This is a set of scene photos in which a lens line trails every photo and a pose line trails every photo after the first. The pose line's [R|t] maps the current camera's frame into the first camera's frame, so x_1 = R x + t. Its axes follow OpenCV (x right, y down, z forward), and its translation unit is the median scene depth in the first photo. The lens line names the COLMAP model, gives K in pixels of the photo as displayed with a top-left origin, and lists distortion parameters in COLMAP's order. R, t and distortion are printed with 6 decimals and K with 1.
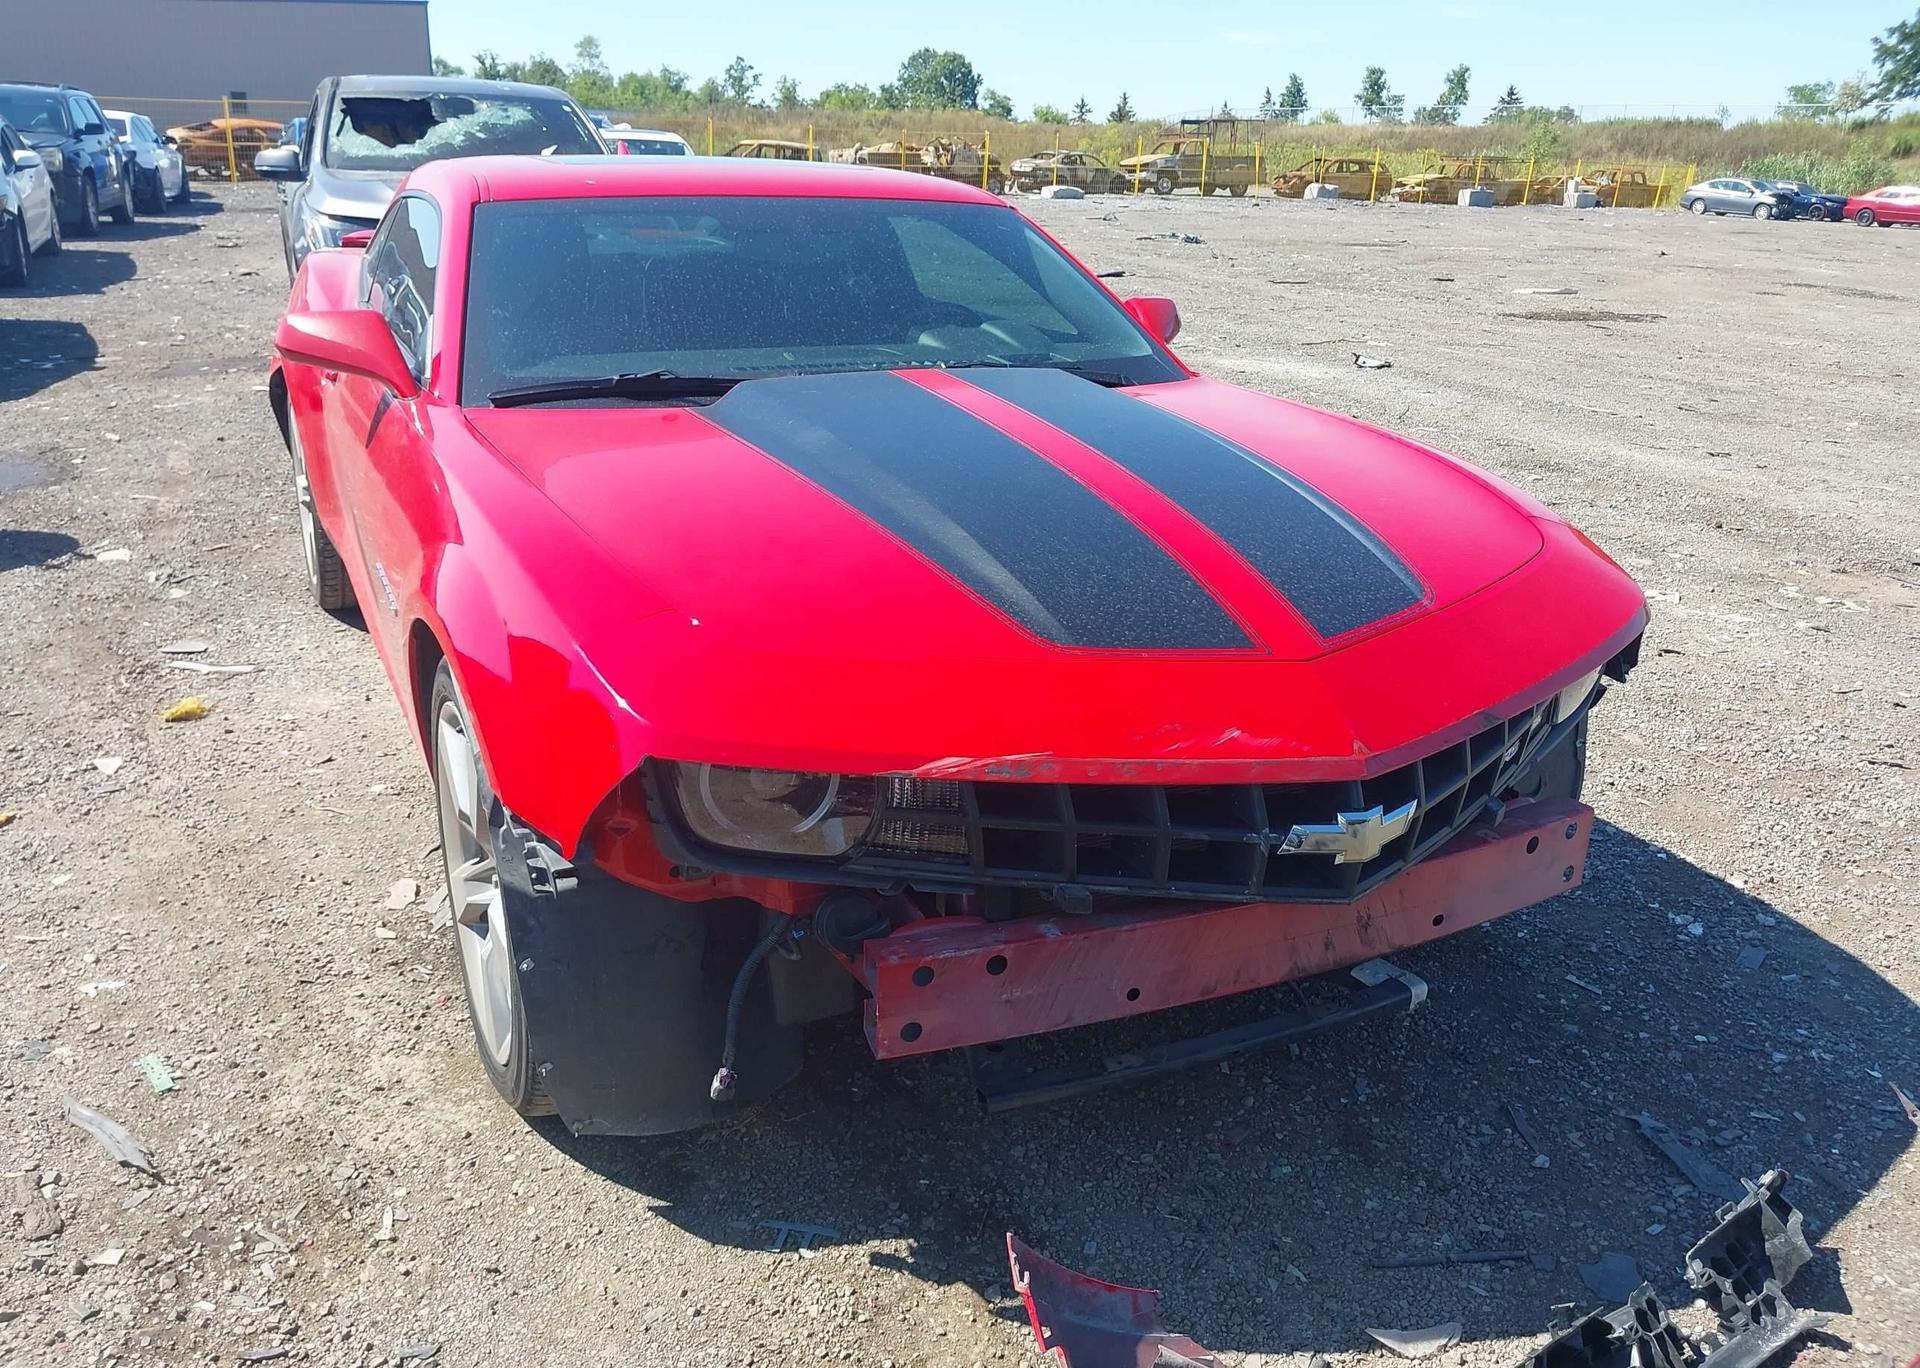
lens RADIAL K [[1551.1, 0, 961.8], [0, 1551.1, 688.3], [0, 0, 1]] dist [0.023368, -0.034147]
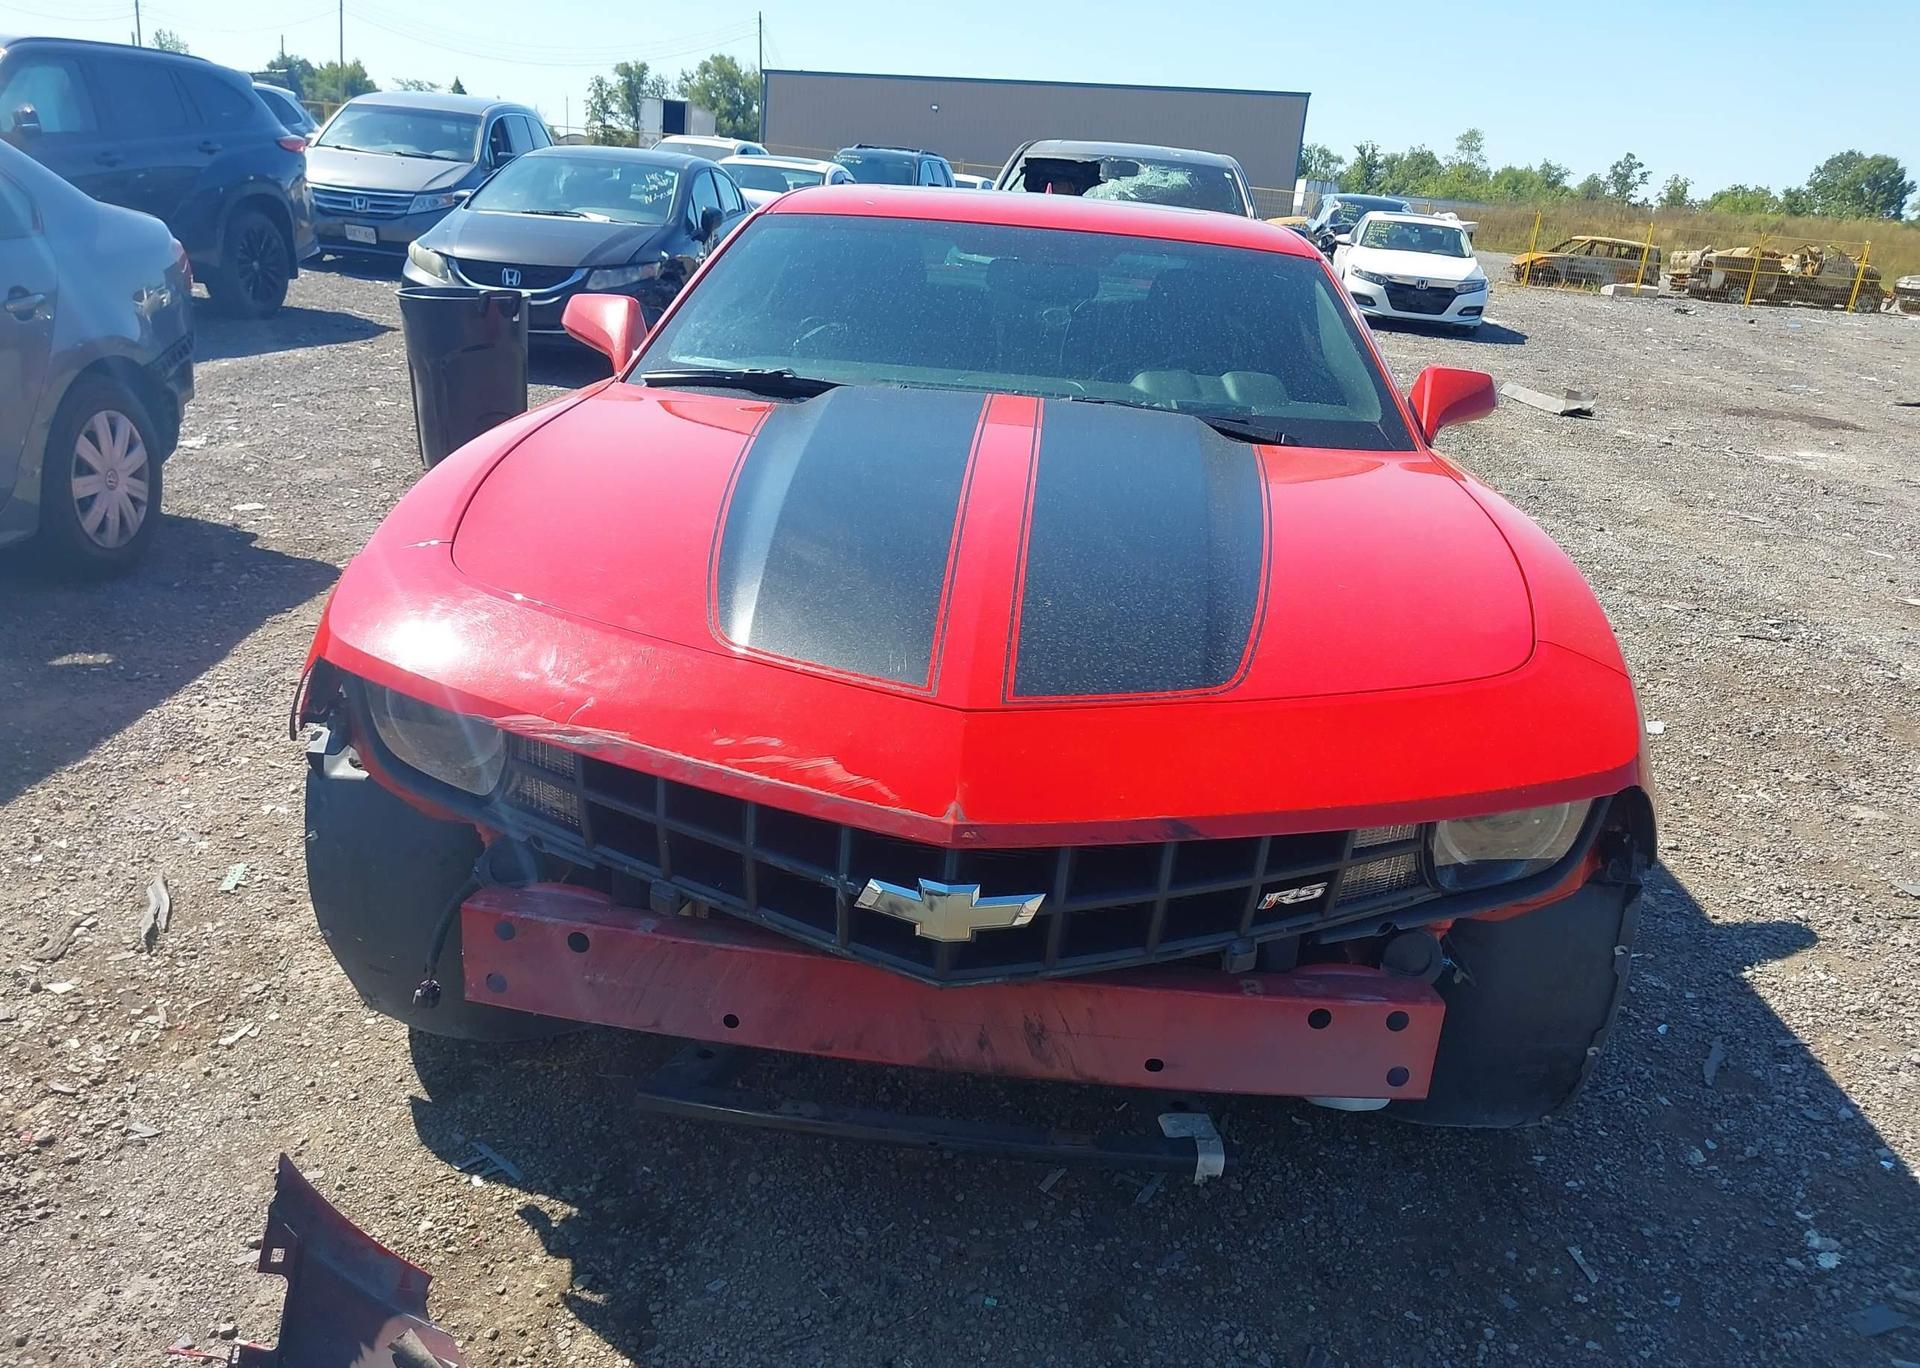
lens RADIAL K [[1551.1, 0, 955.8], [0, 1551.1, 688.4], [0, 0, 1]] dist [0.023368, -0.034147]
pose [[0.859119, 0.194184, -0.473505, 0.148231], [-0.218679, 0.975791, 0.003404, -0.007406], [0.462703, 0.100621, 0.880784, 0.049684]]
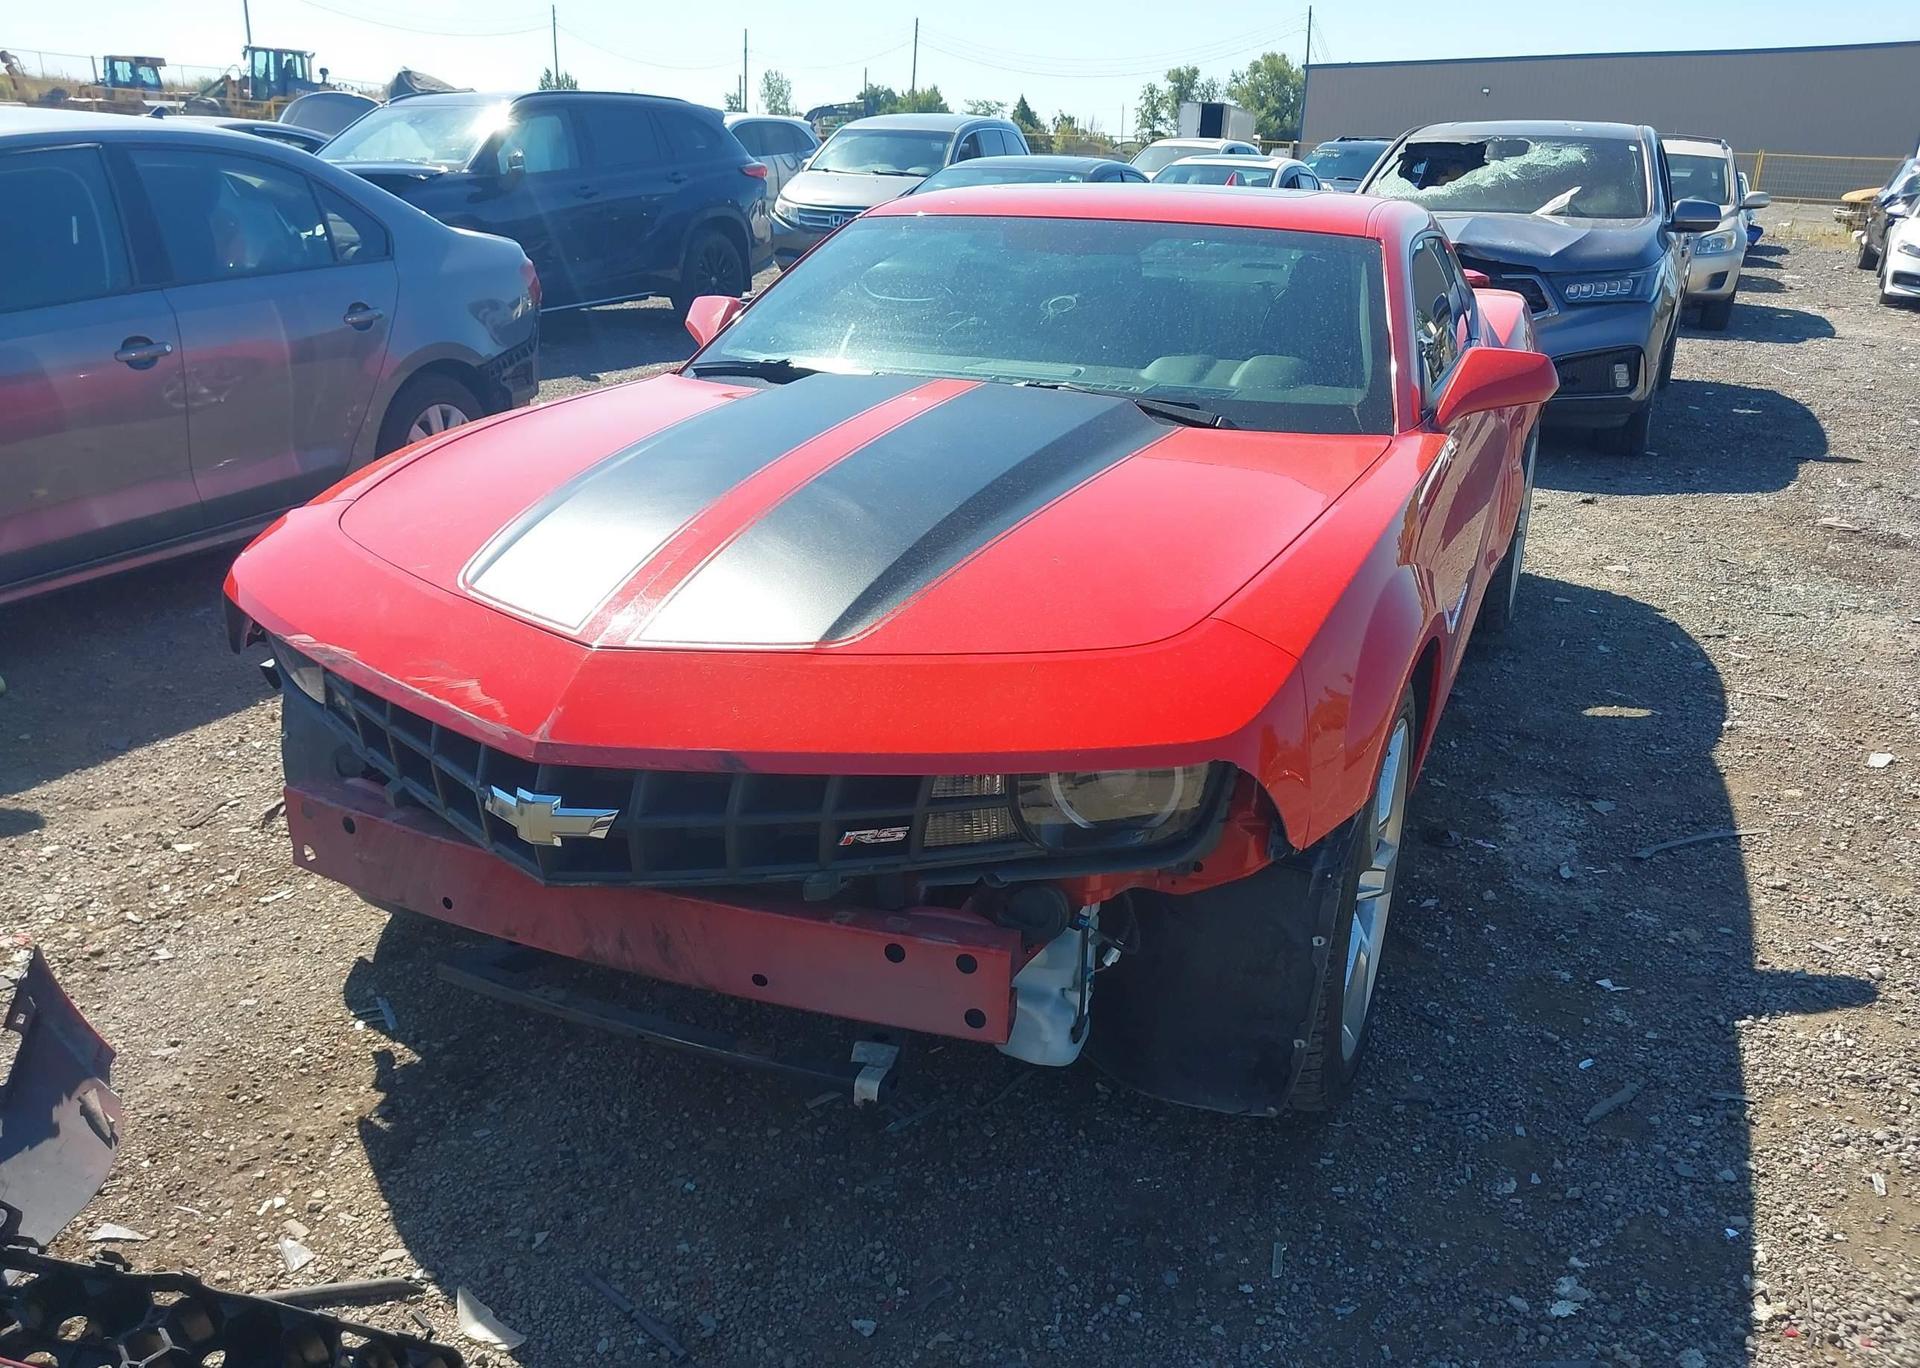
lens RADIAL K [[1551.1, 0, 948.6], [0, 1551.1, 692.9], [0, 0, 1]] dist [0.023368, -0.034147]
pose [[0.635223, 0.240672, -0.733872, 0.262919], [-0.261679, 0.961072, 0.088679, -0.032852], [0.726647, 0.135708, 0.673475, 0.113376]]
